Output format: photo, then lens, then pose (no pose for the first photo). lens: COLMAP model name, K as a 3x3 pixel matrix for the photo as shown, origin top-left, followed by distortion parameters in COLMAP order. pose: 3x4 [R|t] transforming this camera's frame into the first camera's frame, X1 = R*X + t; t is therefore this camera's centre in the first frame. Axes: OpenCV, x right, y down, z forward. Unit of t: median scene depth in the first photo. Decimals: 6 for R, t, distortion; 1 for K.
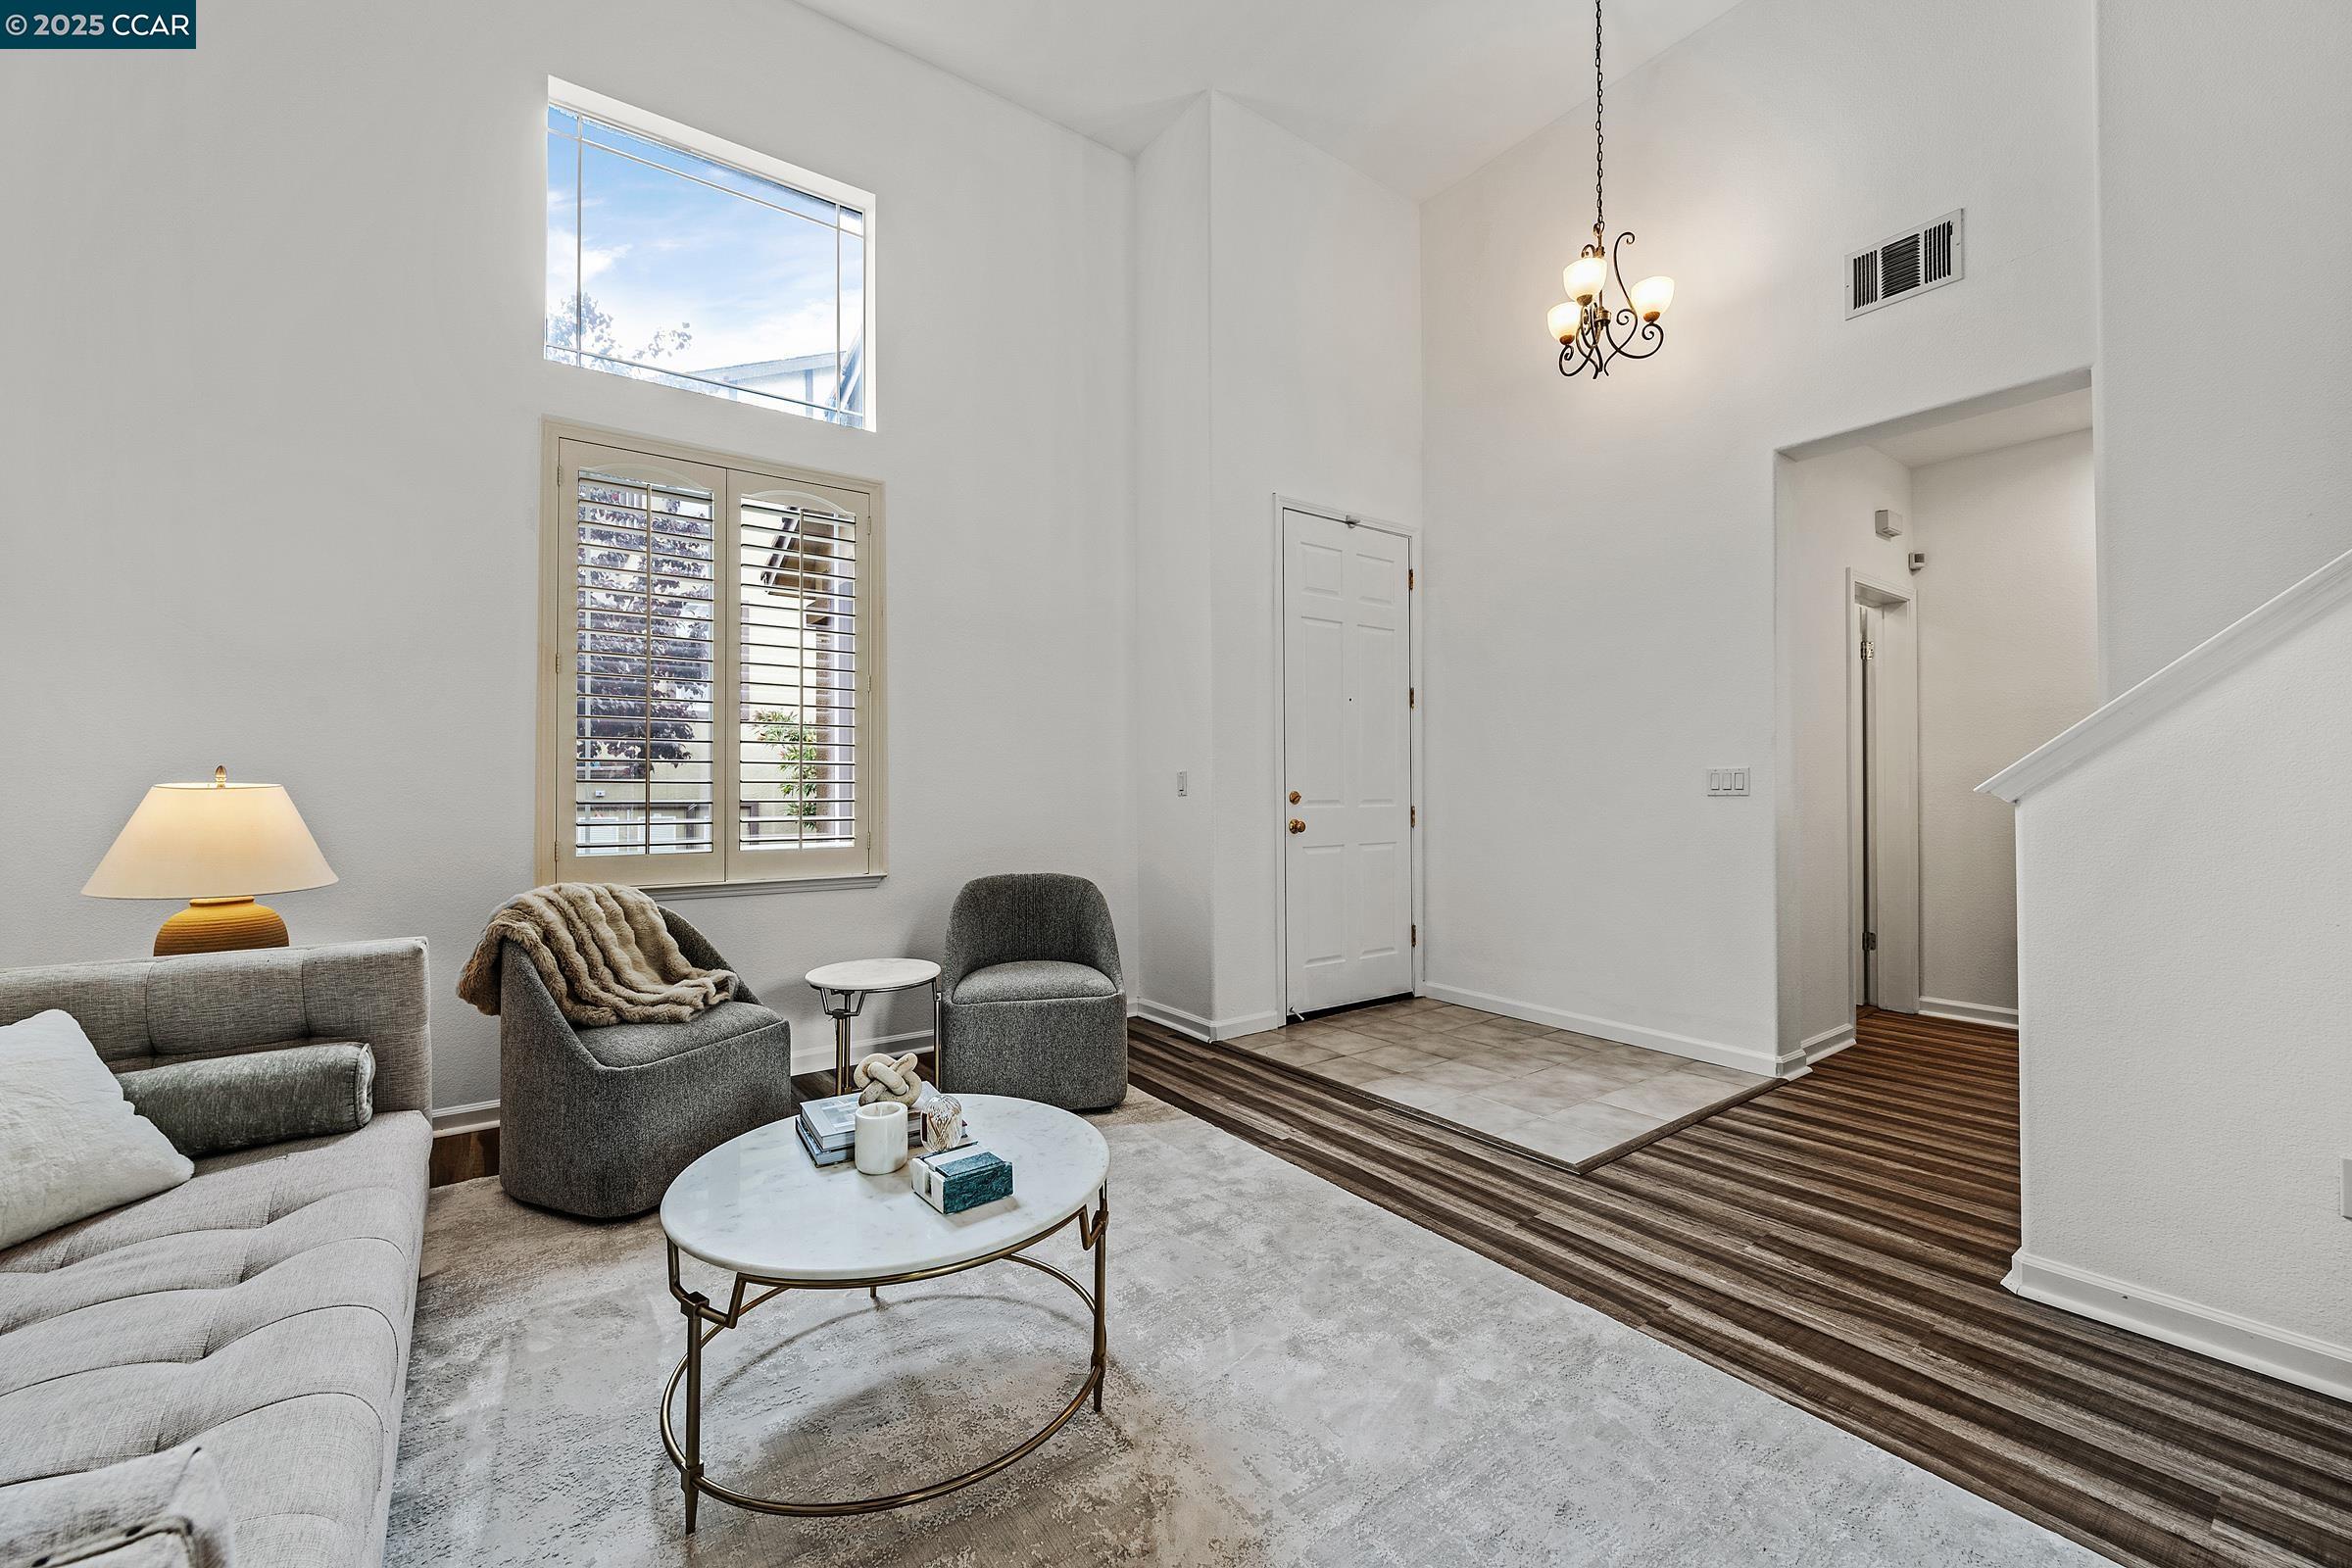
lens RADIAL K [[933.8, 0, 1183.8], [0, 933.8, 782.5], [0, 0, 1]] dist [0.002742, -0.000398]
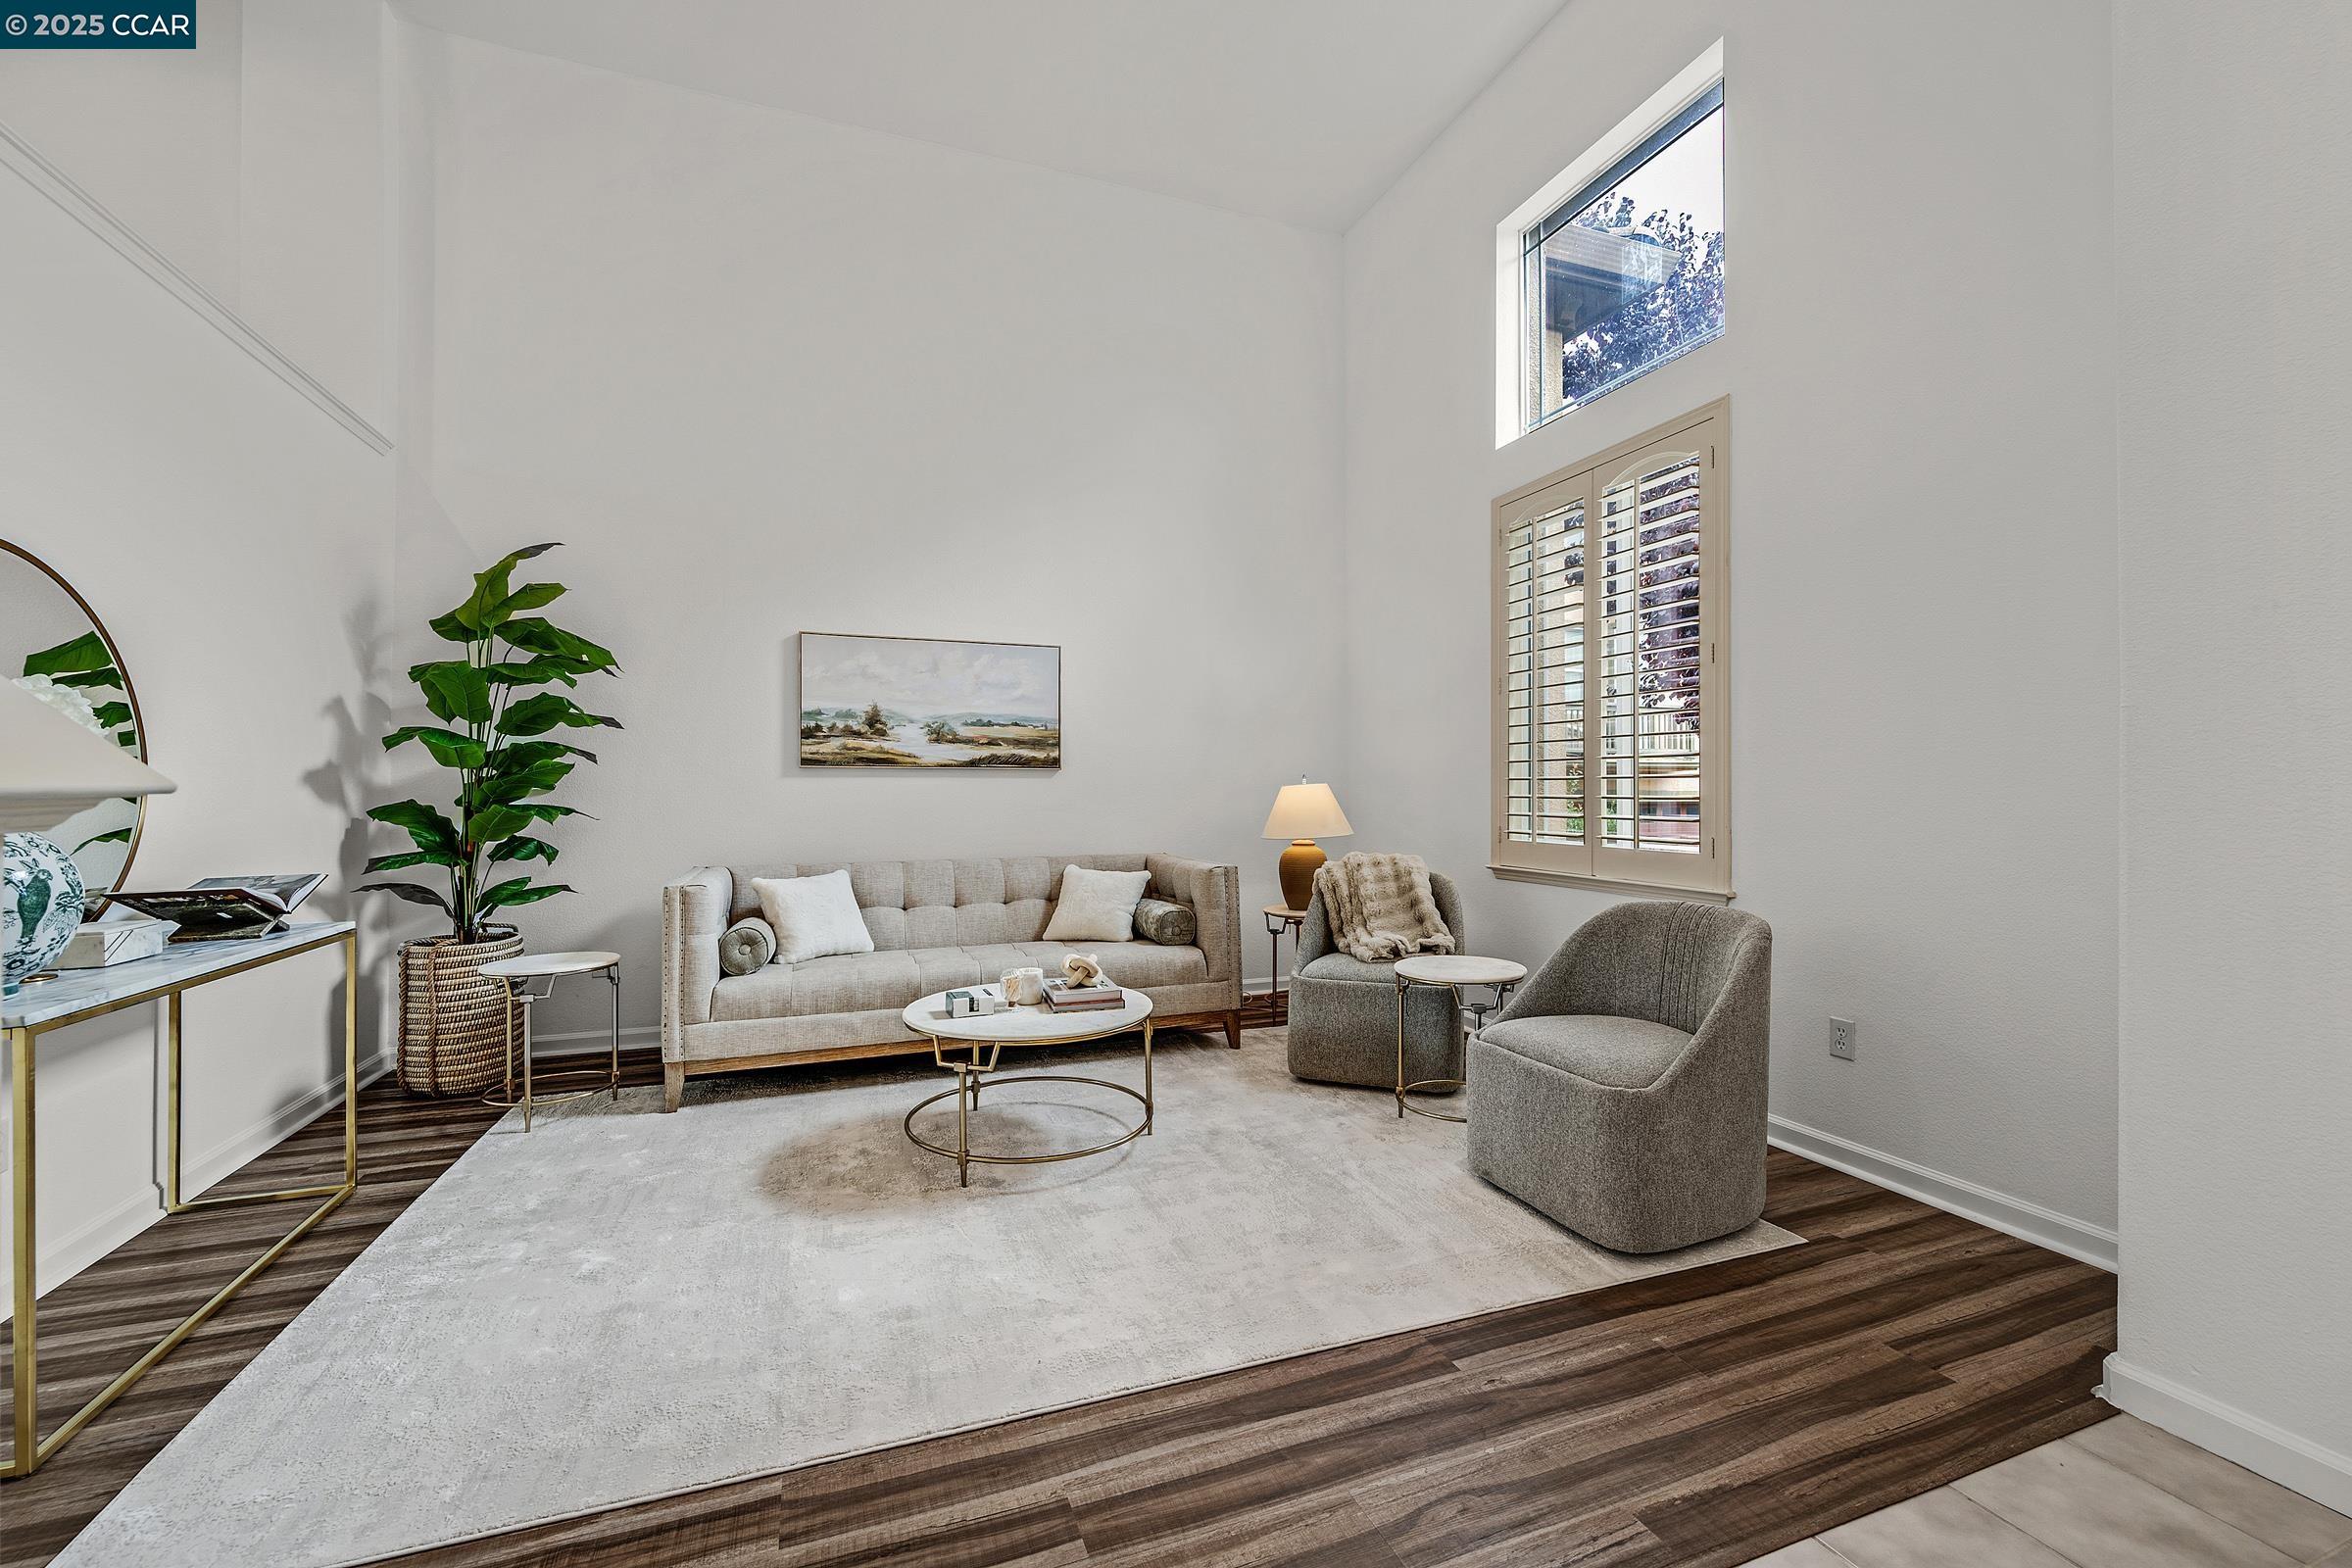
lens RADIAL K [[1014.7, 0, 1192.0], [0, 1014.7, 788.0], [0, 0, 1]] dist [-0.002959, -0.000236]
pose [[-0.293233, -0.004454, -0.956031, 0.725311], [0.006493, 0.999957, -0.006650, 0.015500], [0.956019, -0.008158, -0.293191, 0.963312]]
